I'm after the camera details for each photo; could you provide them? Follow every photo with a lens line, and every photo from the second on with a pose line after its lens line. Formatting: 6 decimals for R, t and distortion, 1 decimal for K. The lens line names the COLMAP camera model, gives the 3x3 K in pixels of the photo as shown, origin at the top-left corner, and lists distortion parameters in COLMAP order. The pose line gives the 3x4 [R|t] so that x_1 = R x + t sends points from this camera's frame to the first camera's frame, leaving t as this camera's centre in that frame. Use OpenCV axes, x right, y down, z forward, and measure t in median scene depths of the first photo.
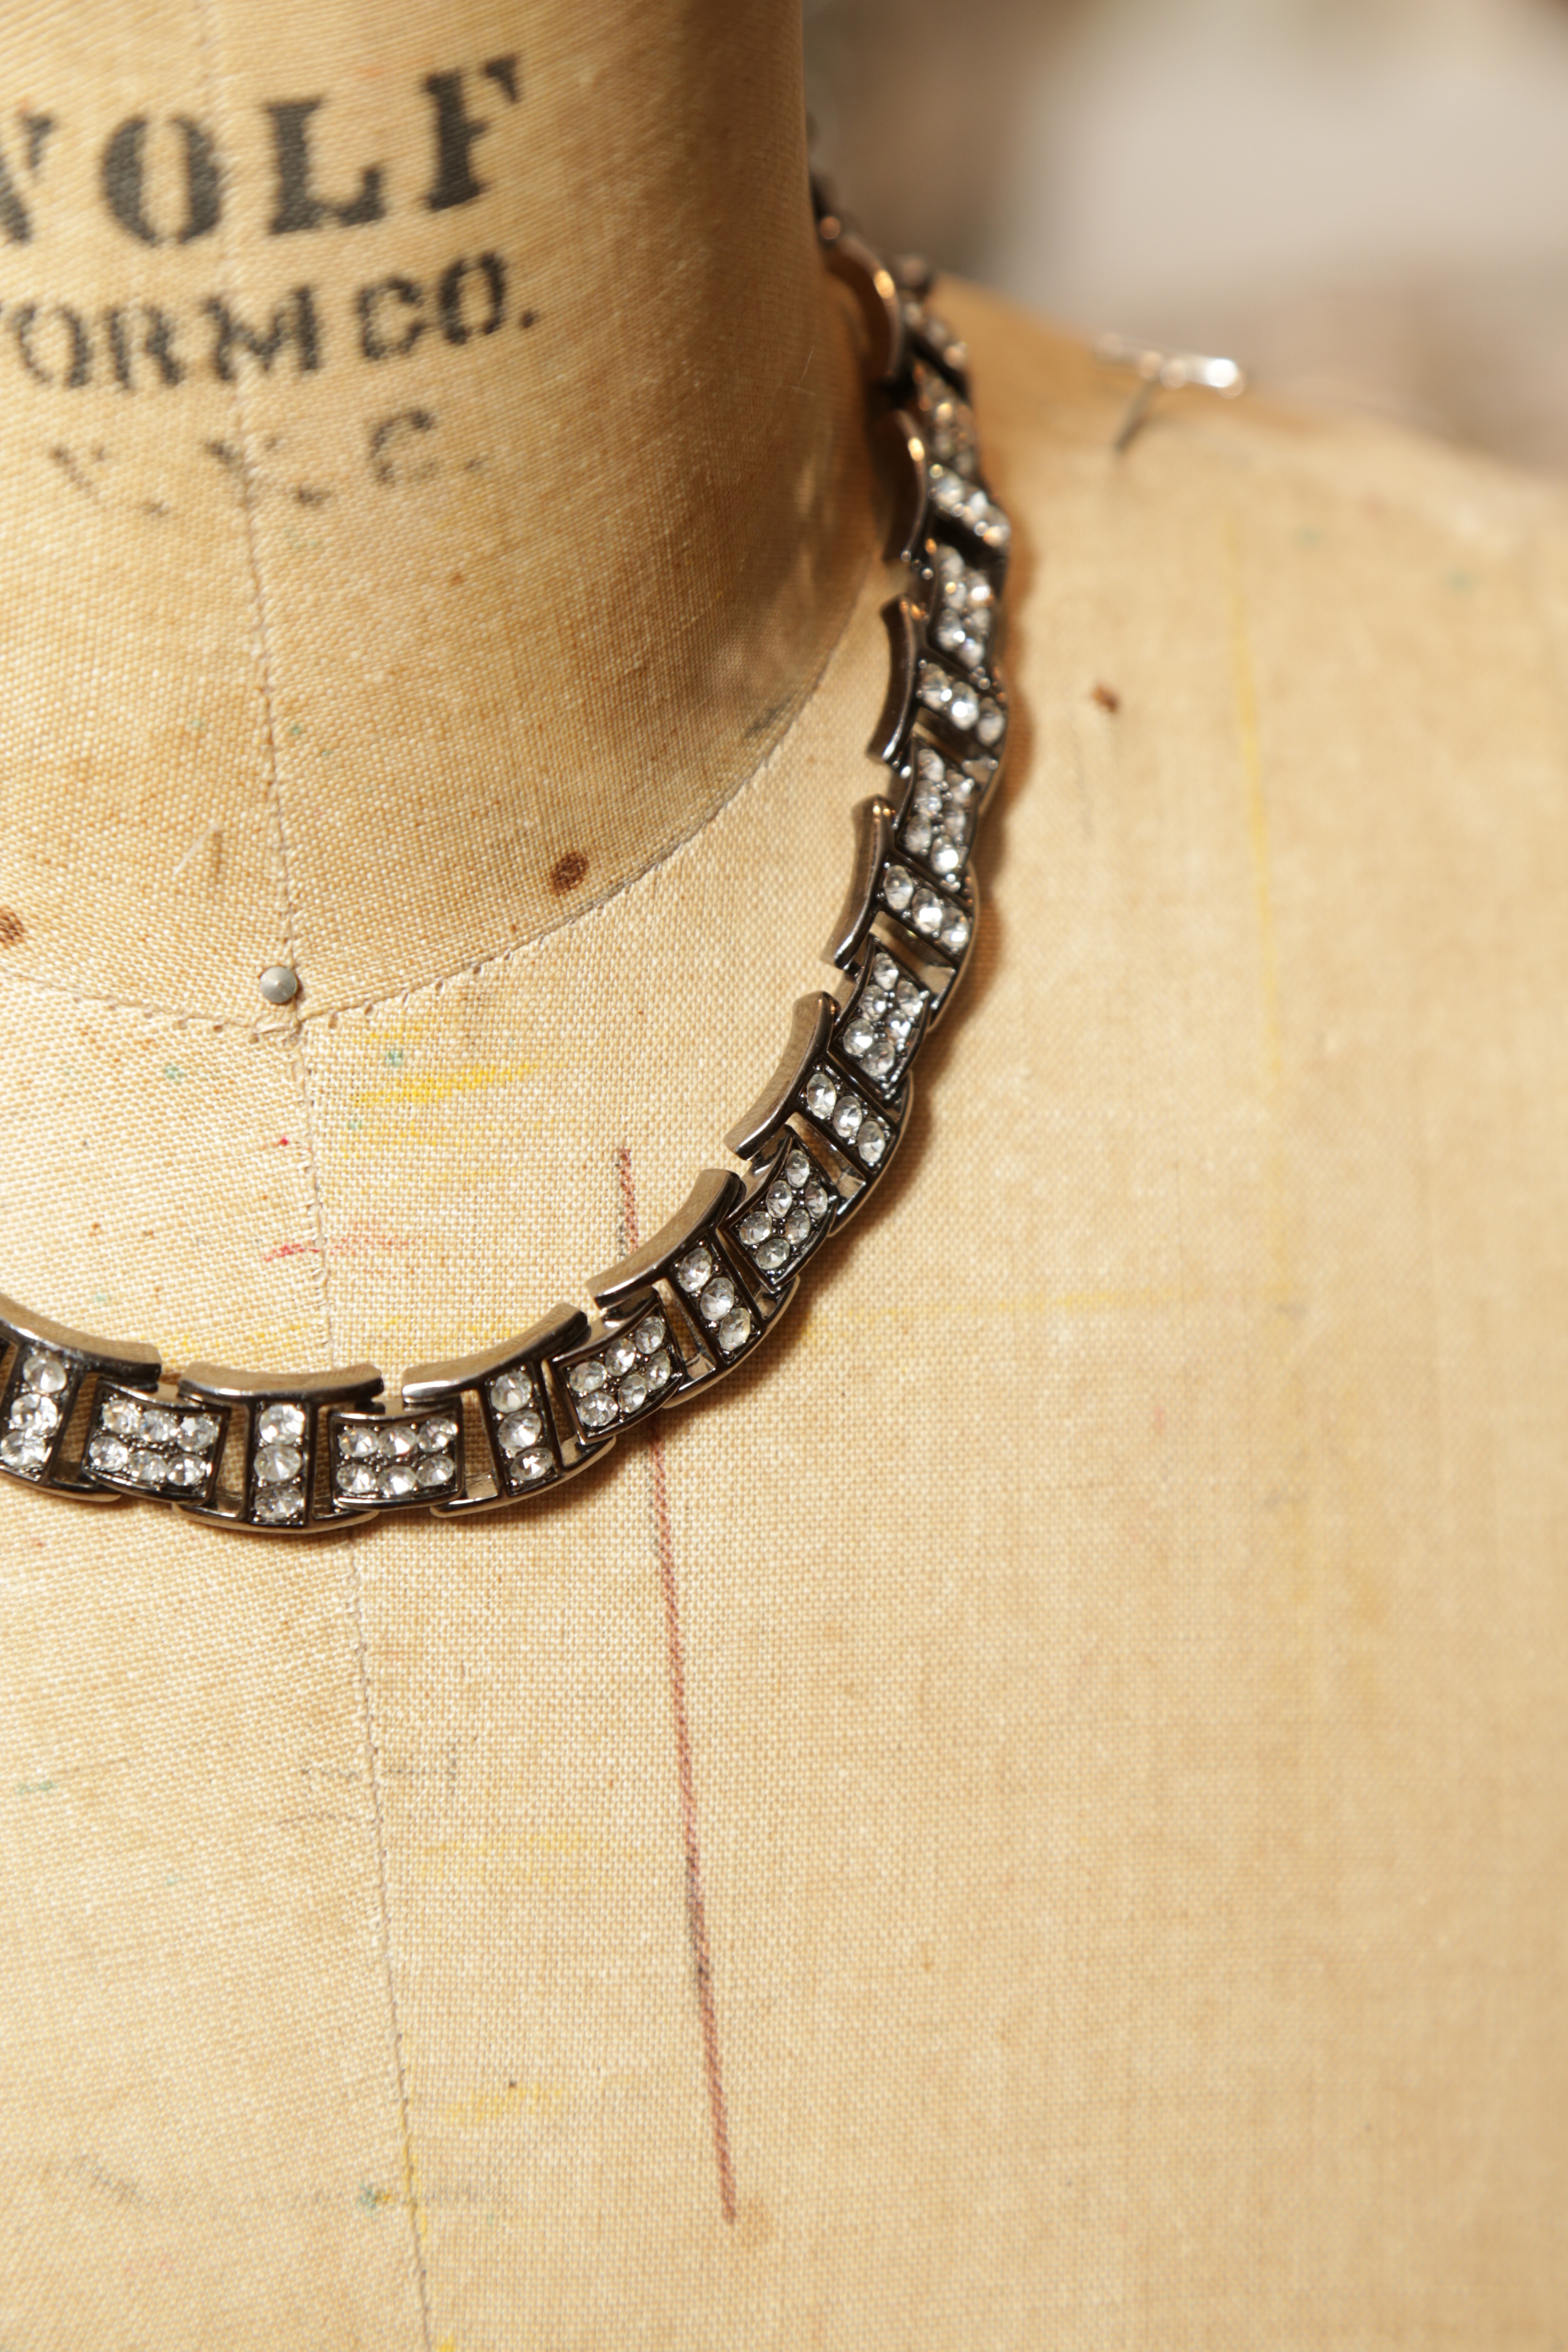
lens RADIAL K [[5998.3, 0, 782.9], [0, 5998.3, 1164.9], [0, 0, 1]] dist [0.316006, -0.228202]
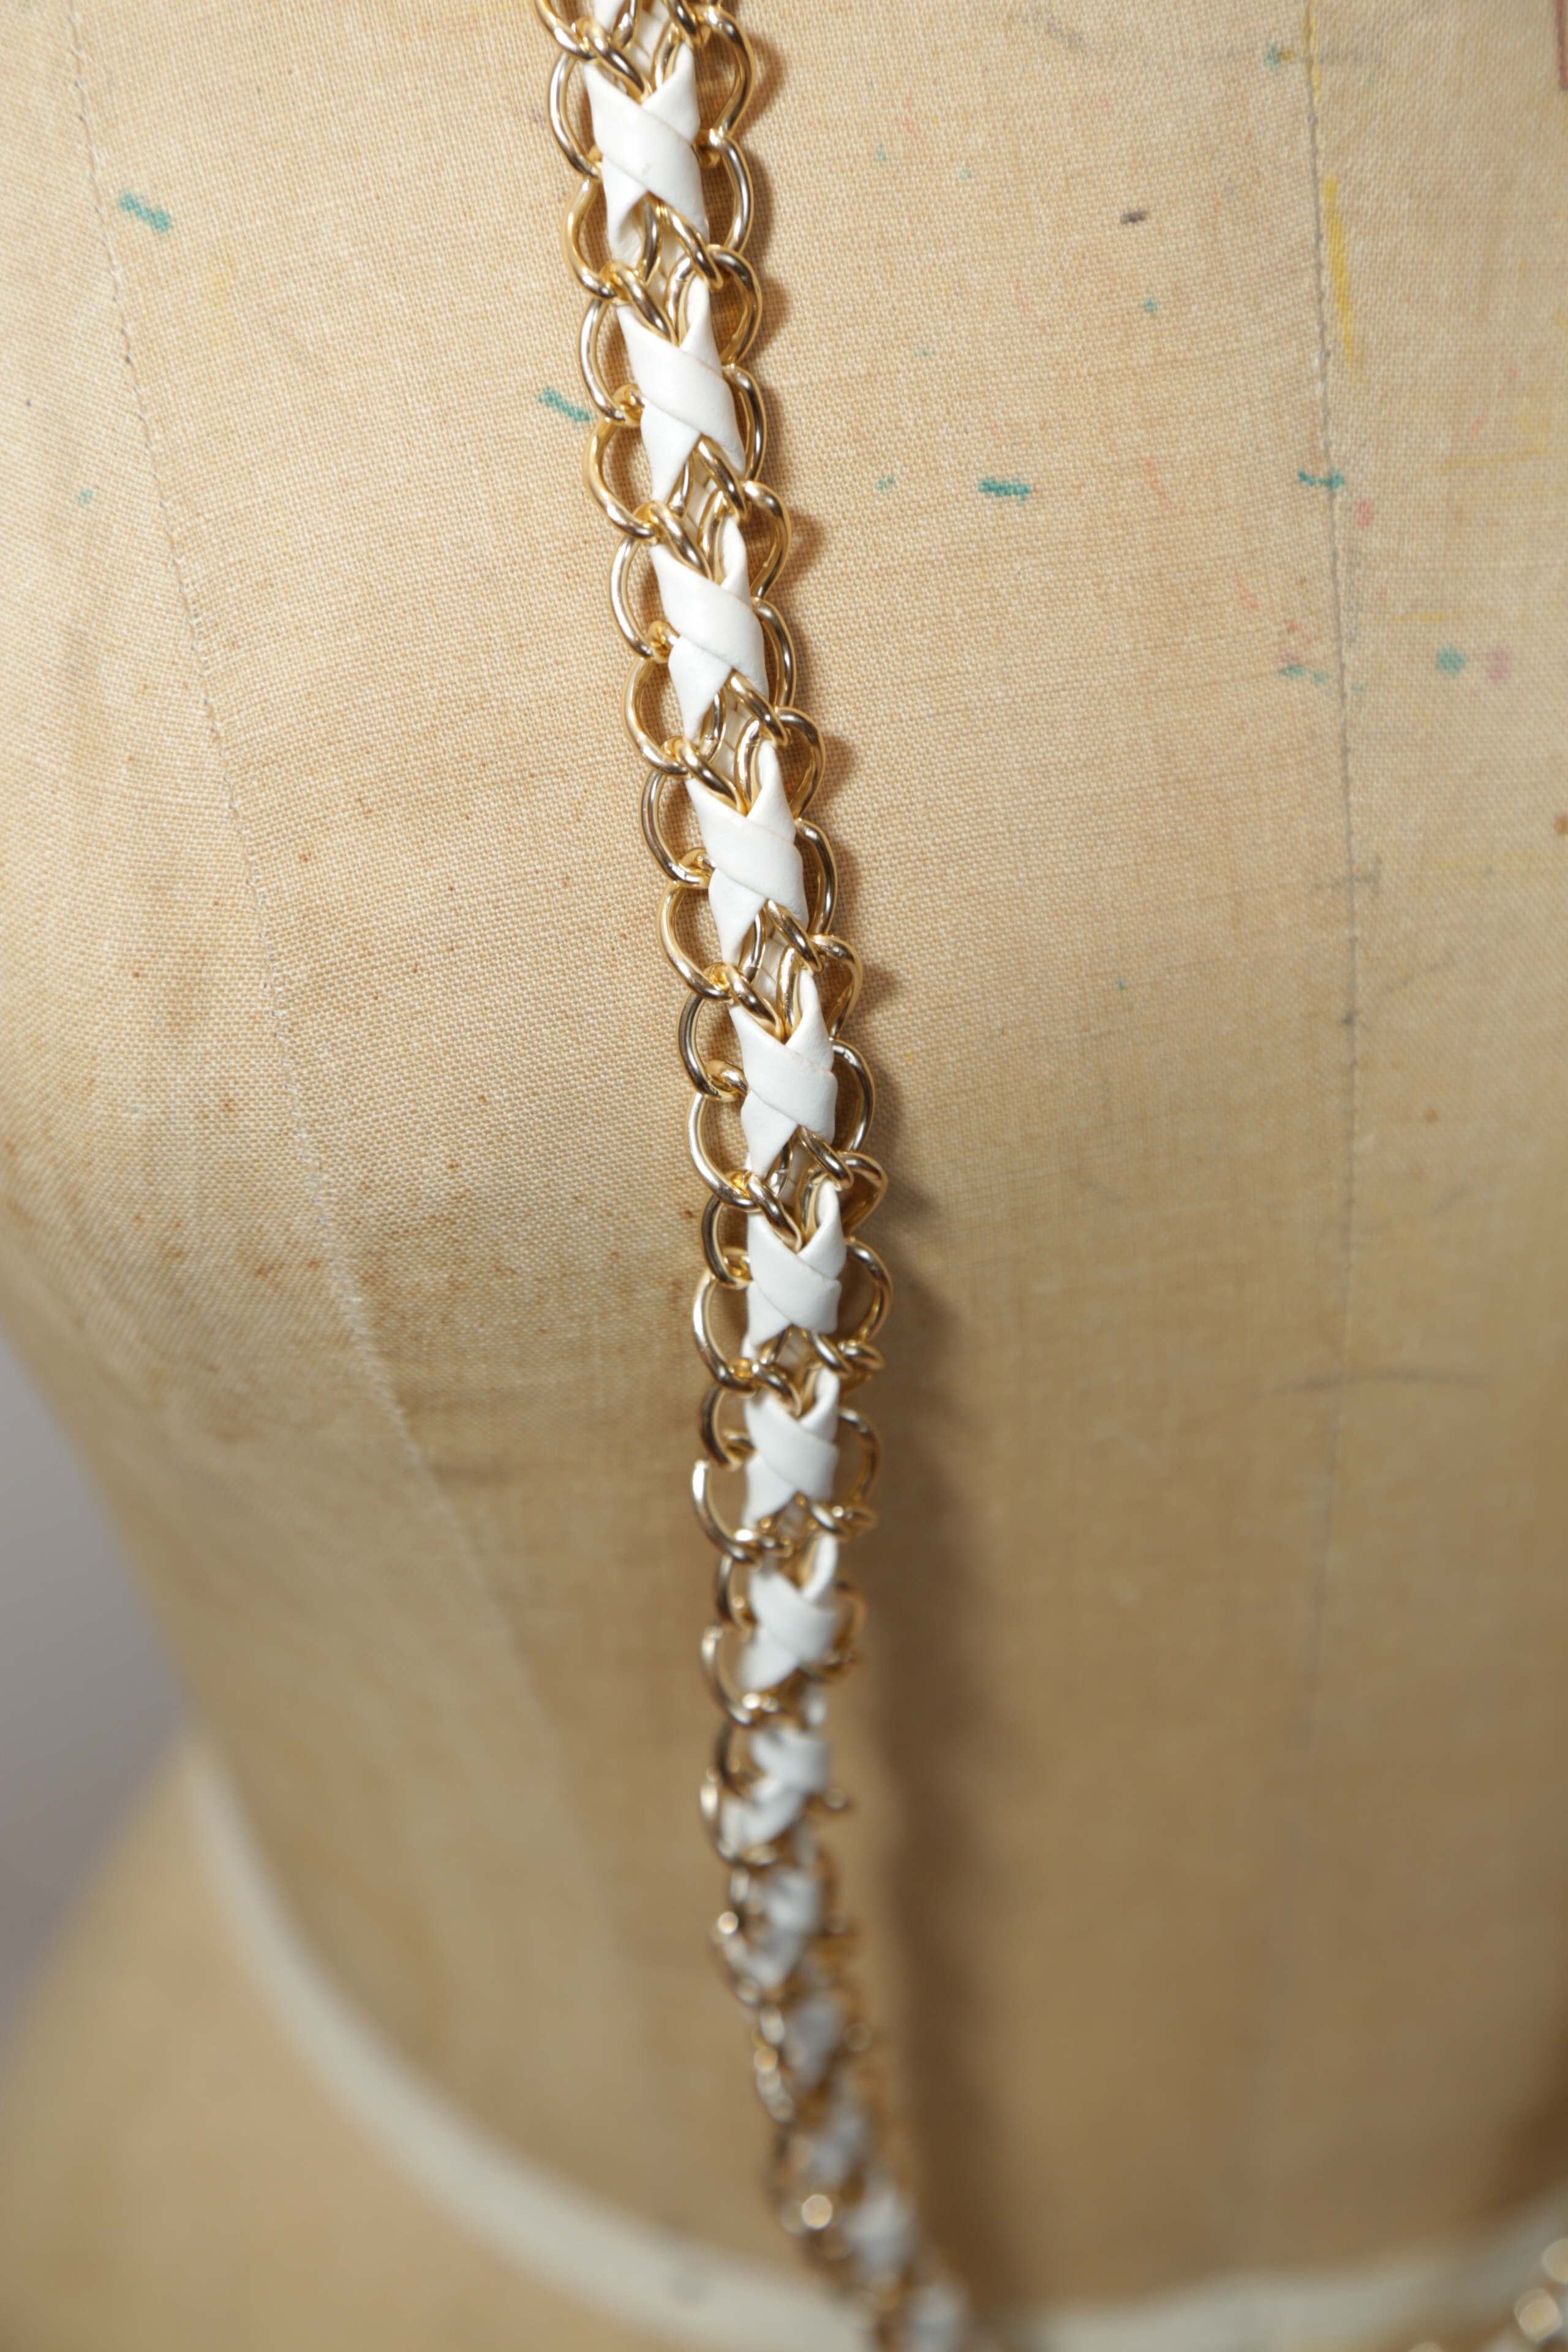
lens RADIAL K [[5332.2, 0, 784.0], [0, 5332.2, 1176.0], [0, 0, 1]] dist [0.282424, -0.608624]
pose [[0.997799, 0.022796, 0.062275, -0.224748], [-0.037722, 0.967439, 0.250276, 0.121877], [-0.054542, -0.252074, 0.966170, -0.068492]]
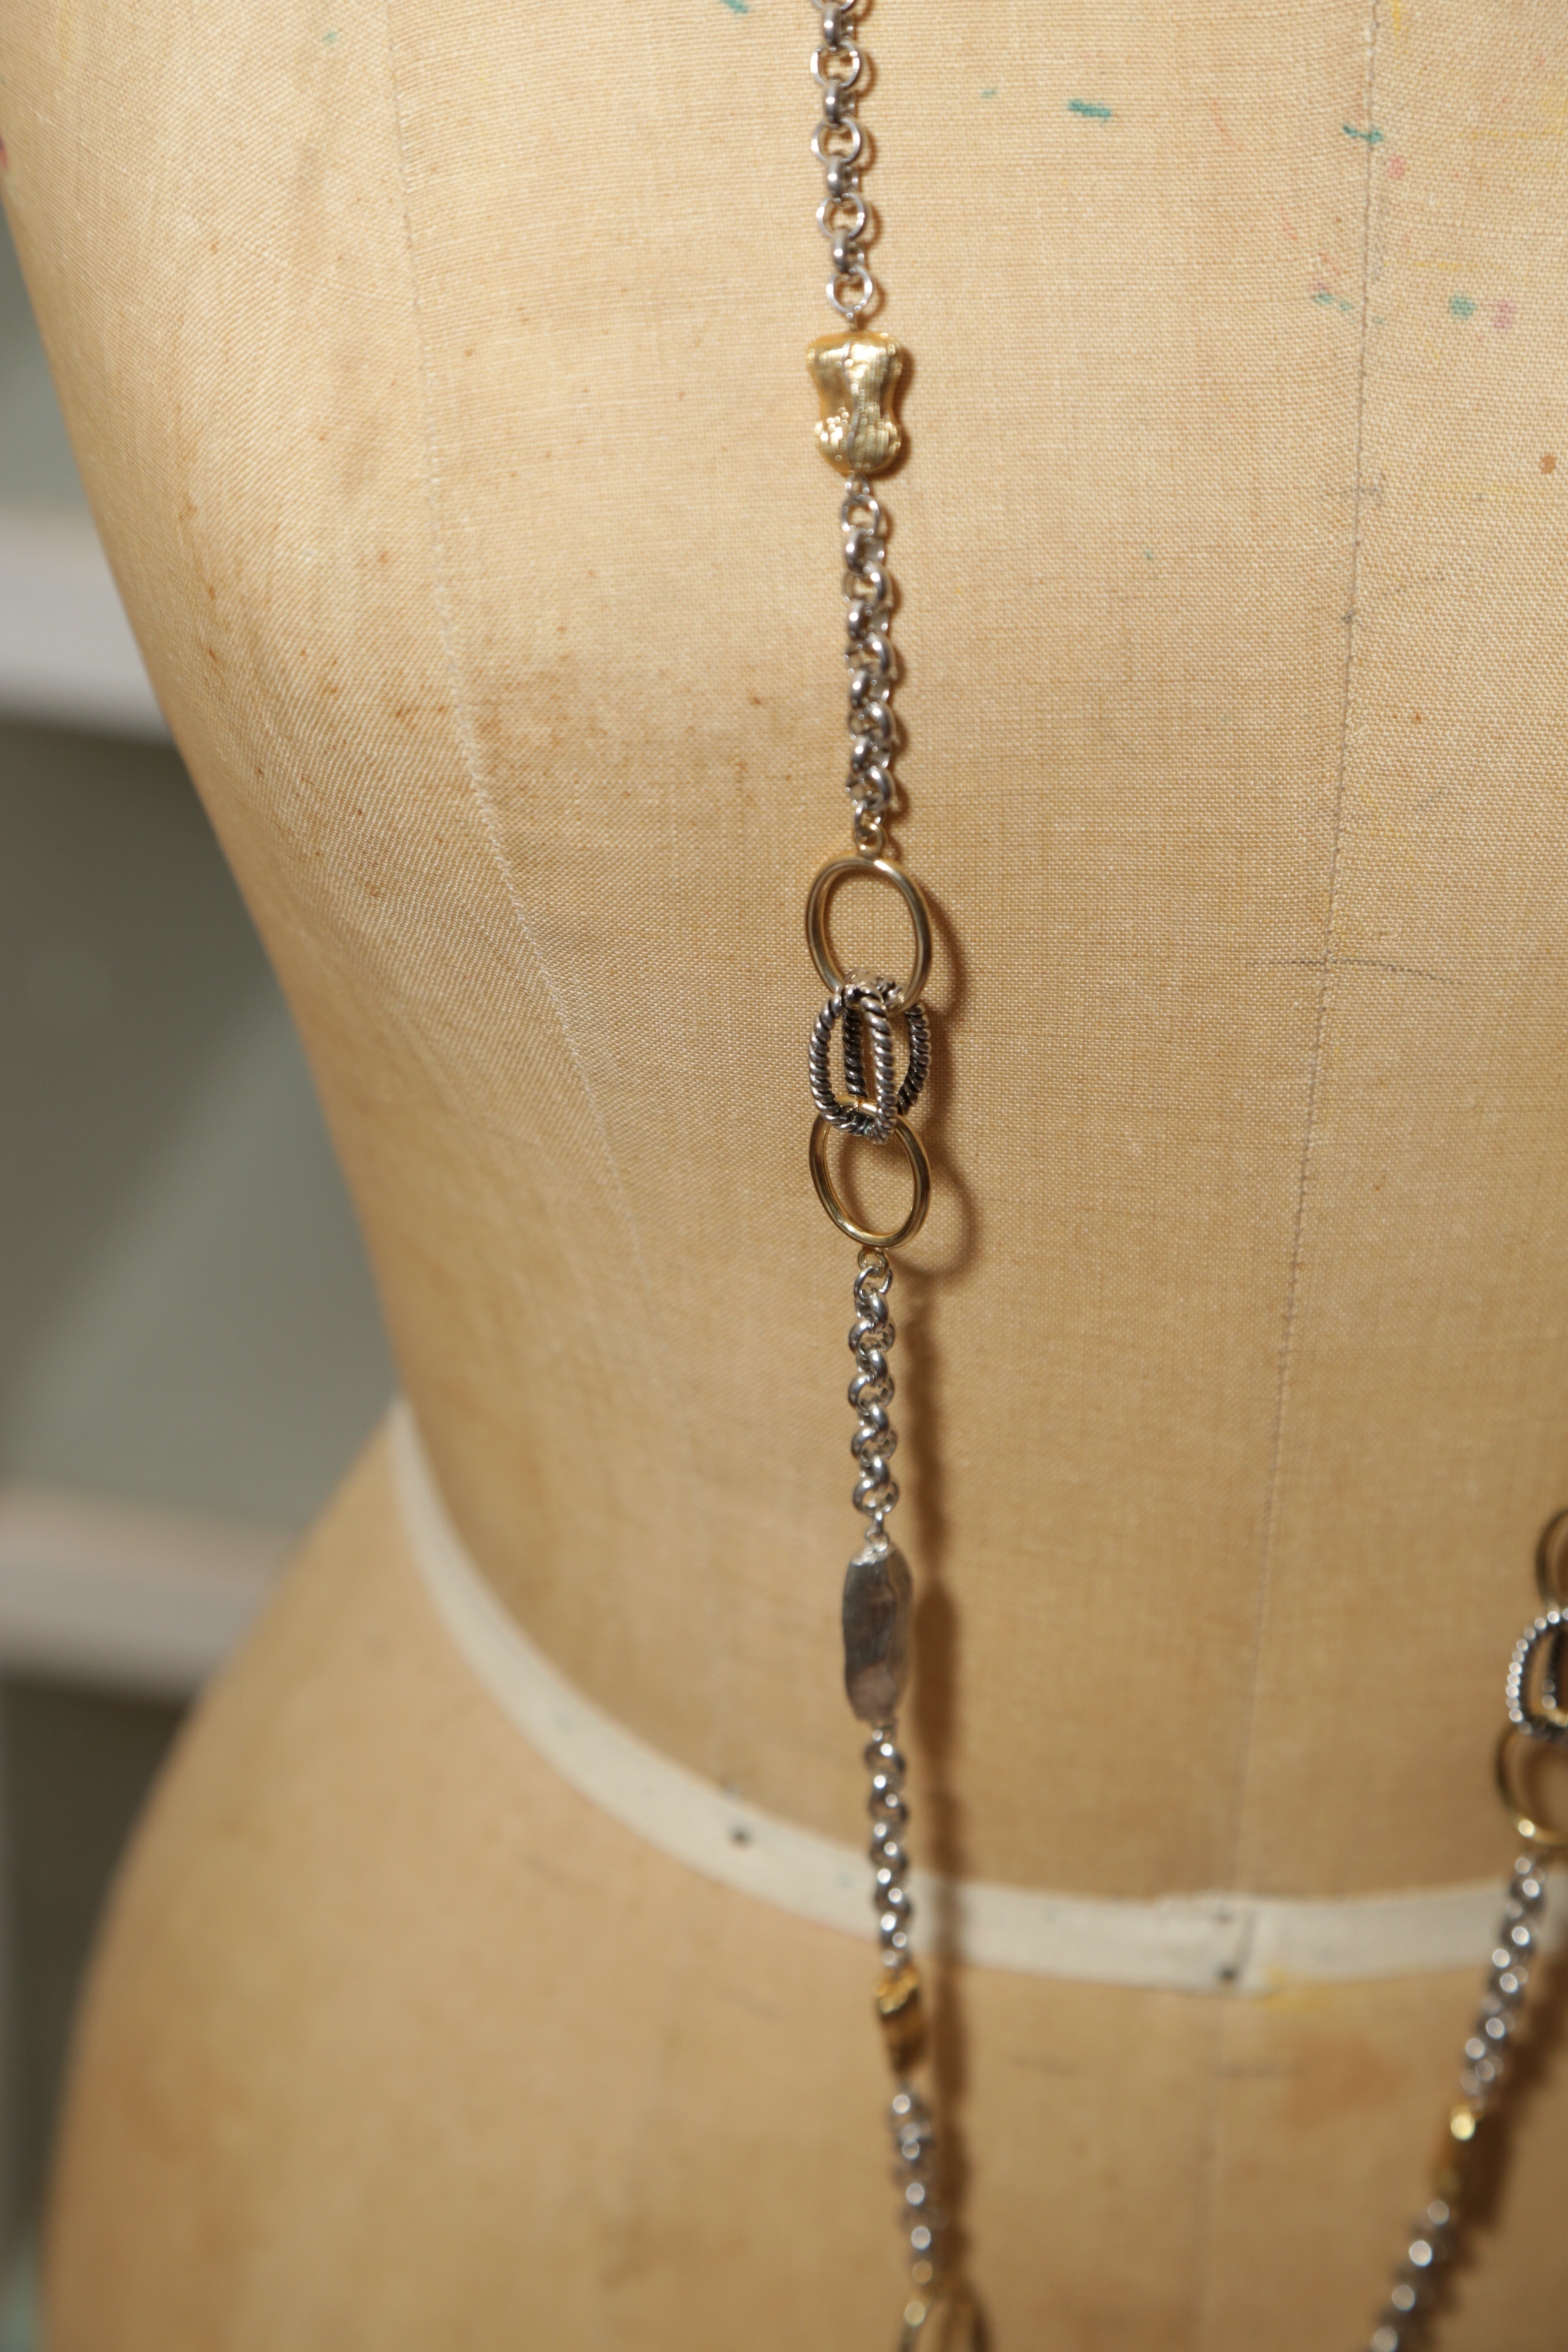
lens RADIAL K [[6040.5, 0, 774.0], [0, 6040.5, 1168.4], [0, 0, 1]] dist [0.433434, -0.307115]
pose [[0.987039, 0.146116, -0.066364, -0.058974], [-0.132927, 0.976082, 0.172032, 0.259674], [0.089913, -0.160981, 0.982853, -0.473511]]
